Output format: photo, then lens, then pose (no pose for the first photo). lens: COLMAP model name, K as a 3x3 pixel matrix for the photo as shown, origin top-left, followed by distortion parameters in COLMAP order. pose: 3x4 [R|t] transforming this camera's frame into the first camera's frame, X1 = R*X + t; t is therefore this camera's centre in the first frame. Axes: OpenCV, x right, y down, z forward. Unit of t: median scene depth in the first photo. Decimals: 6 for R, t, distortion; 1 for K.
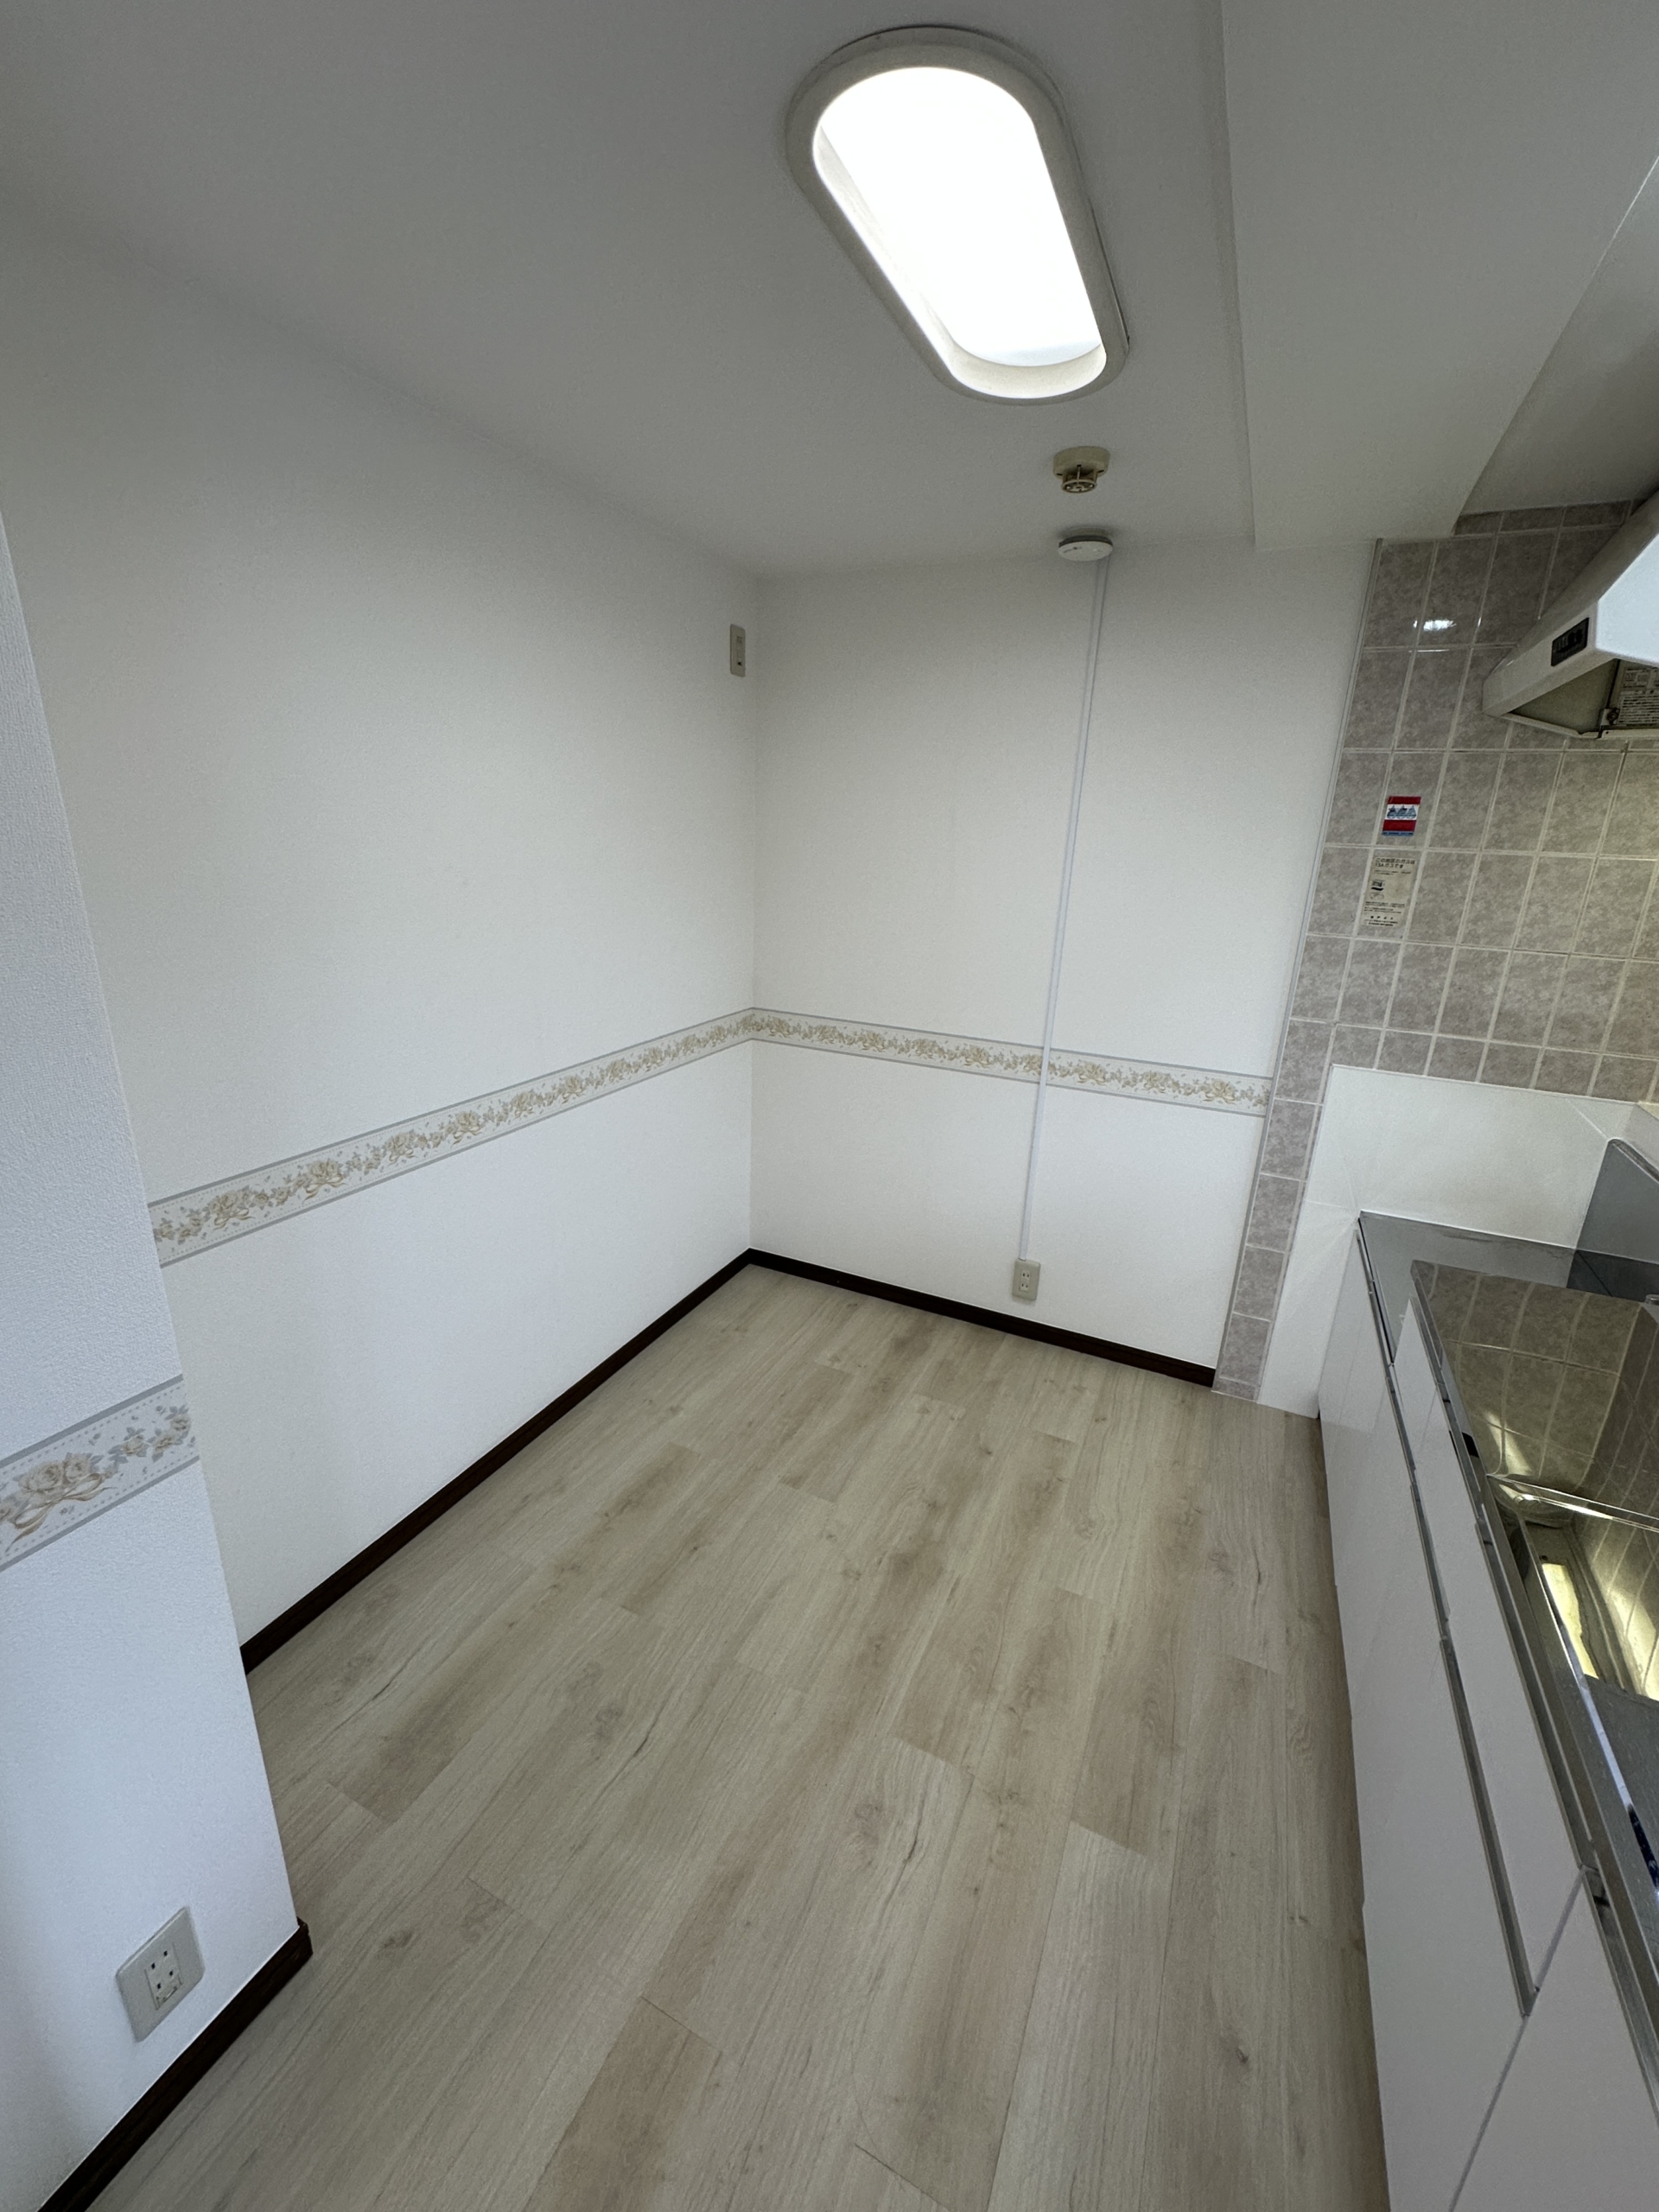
lens RADIAL K [[893.4, 0, 837.1], [0, 893.4, 1108.5], [0, 0, 1]] dist [-0.001400, 0.000264]
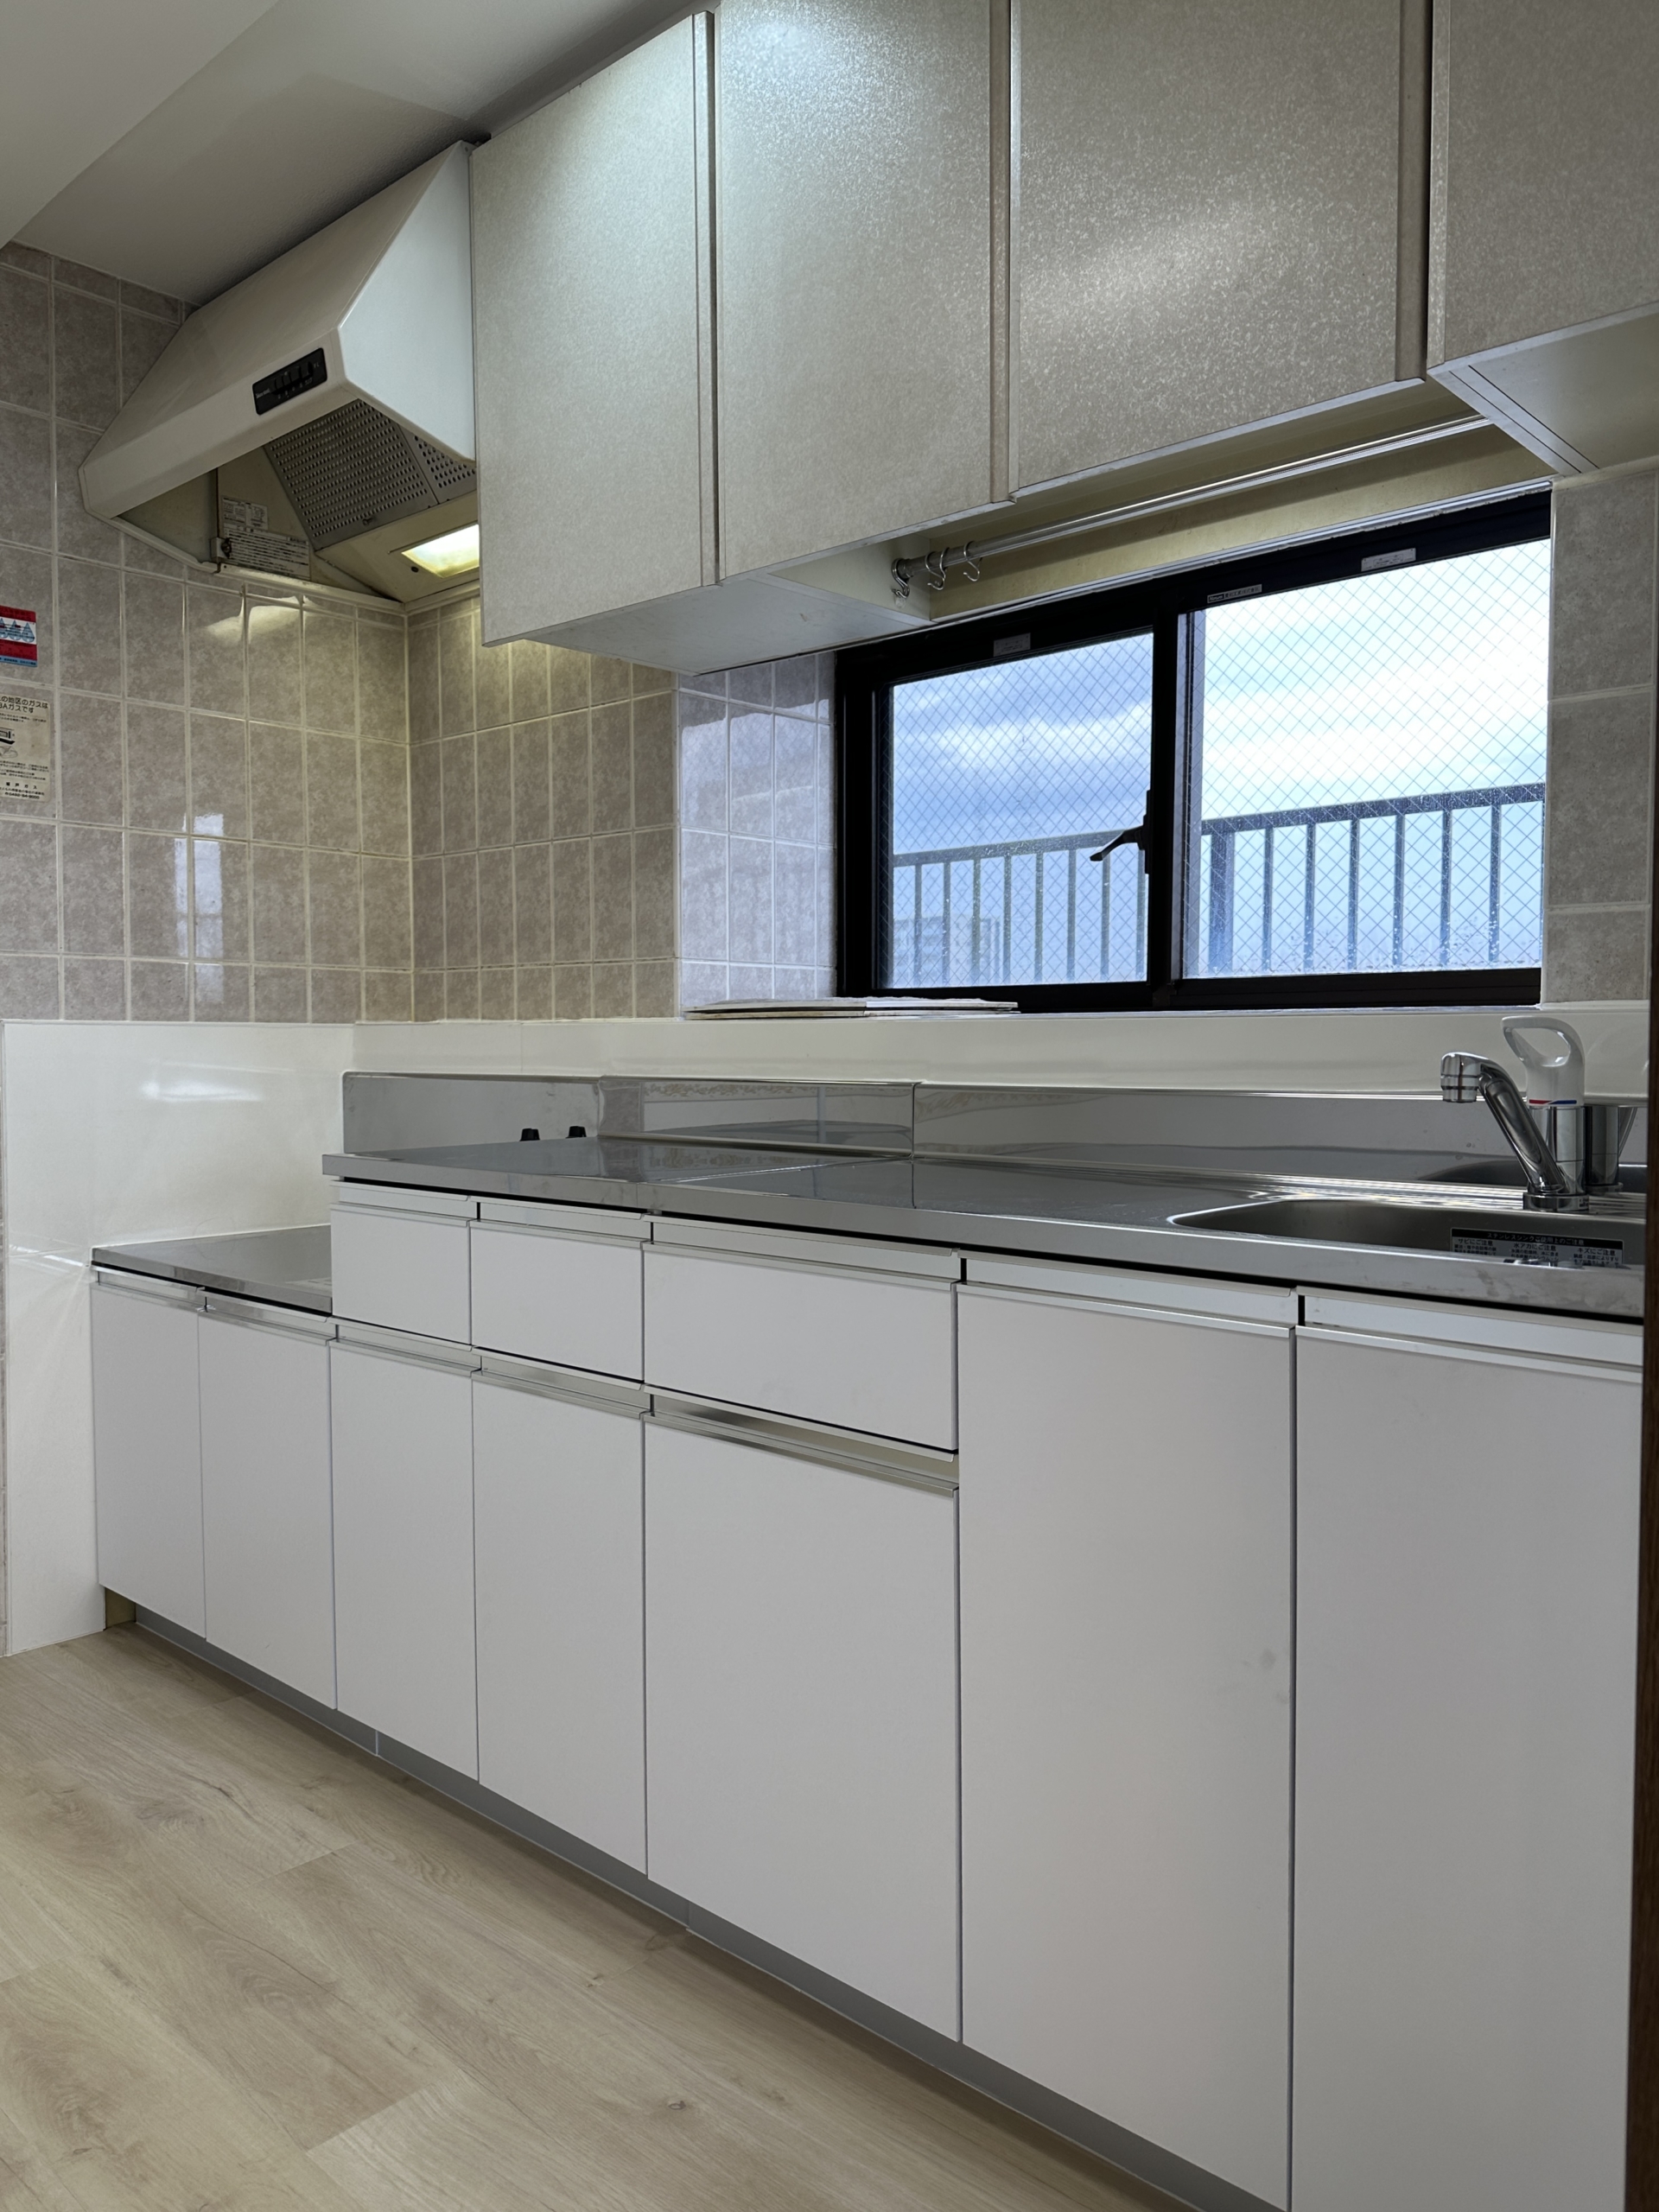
lens RADIAL K [[1575.7, 0, 846.4], [0, 1575.7, 1114.7], [0, 0, 1]] dist [0.033363, -0.031538]
pose [[0.289775, -0.081348, 0.953631, -0.376250], [0.303478, 0.952776, -0.010941, 0.230576], [-0.907707, 0.292577, 0.300778, 0.171742]]
